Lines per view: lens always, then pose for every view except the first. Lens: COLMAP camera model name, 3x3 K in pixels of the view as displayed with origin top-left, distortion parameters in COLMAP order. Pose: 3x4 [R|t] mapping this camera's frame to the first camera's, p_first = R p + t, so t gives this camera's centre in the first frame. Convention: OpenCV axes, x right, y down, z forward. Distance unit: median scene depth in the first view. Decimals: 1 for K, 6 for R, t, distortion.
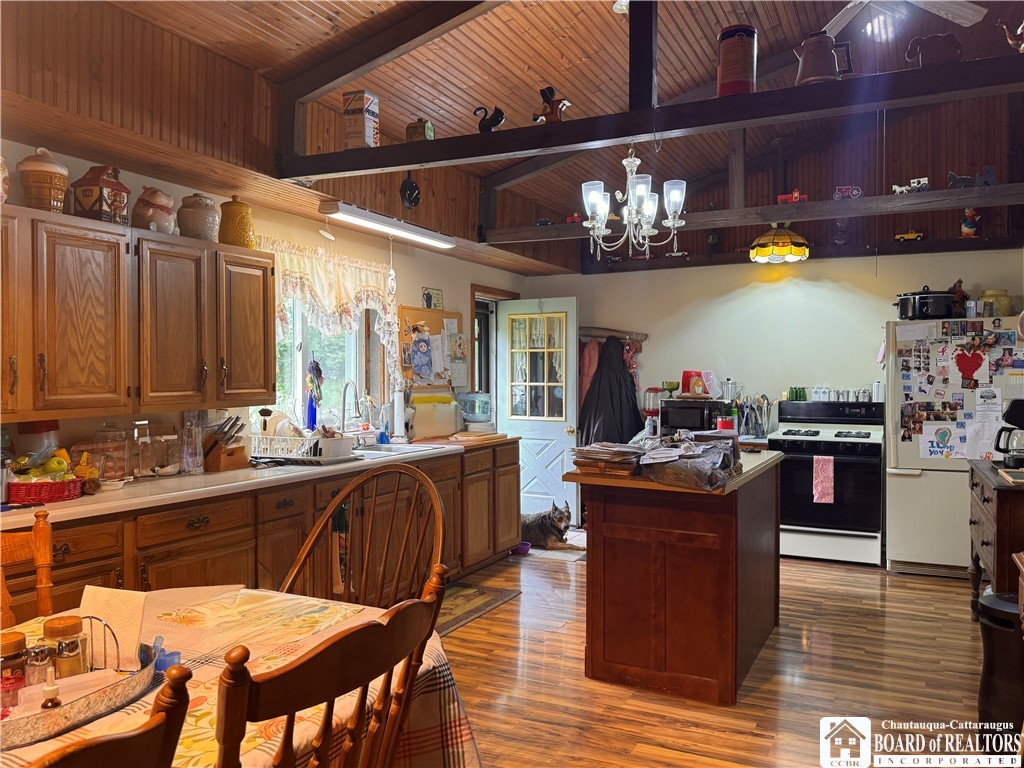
lens RADIAL K [[783.8, 0, 508.7], [0, 783.8, 387.0], [0, 0, 1]] dist [0.038631, -0.081432]
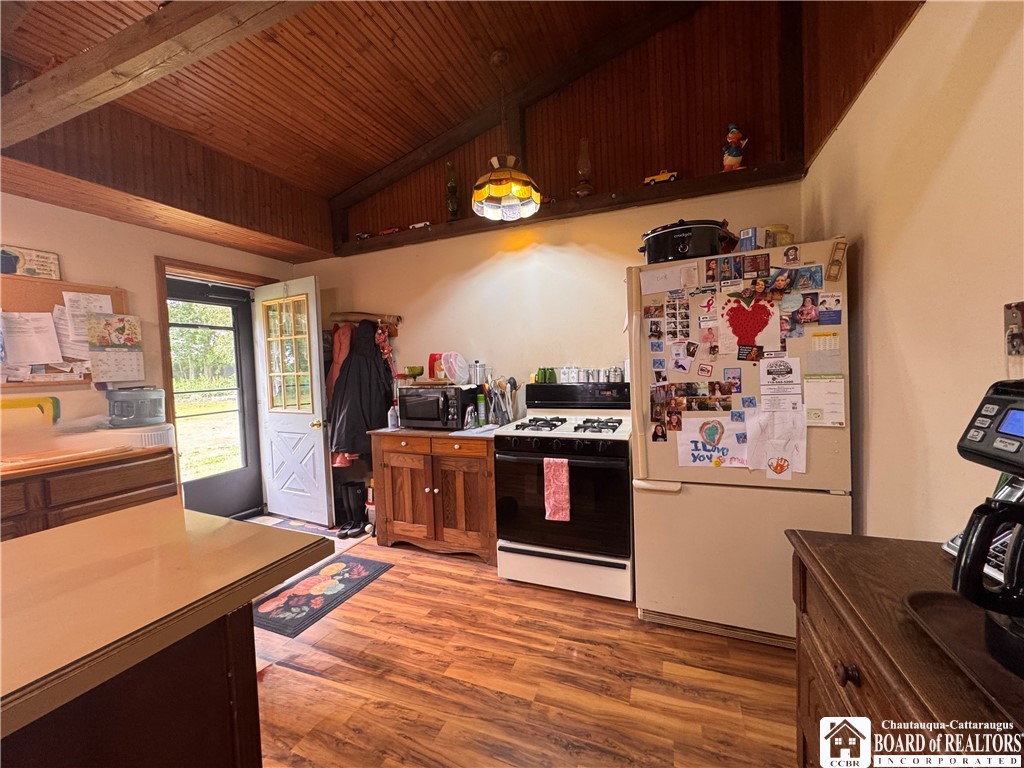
lens RADIAL K [[412.6, 0, 512.0], [0, 412.6, 384.0], [0, 0, 1]] dist [0.001147, 0.000197]
pose [[0.995199, -0.037723, 0.090307, 0.344284], [0.035290, 0.998974, 0.028387, 0.004685], [-0.091285, -0.025064, 0.995509, 0.650584]]
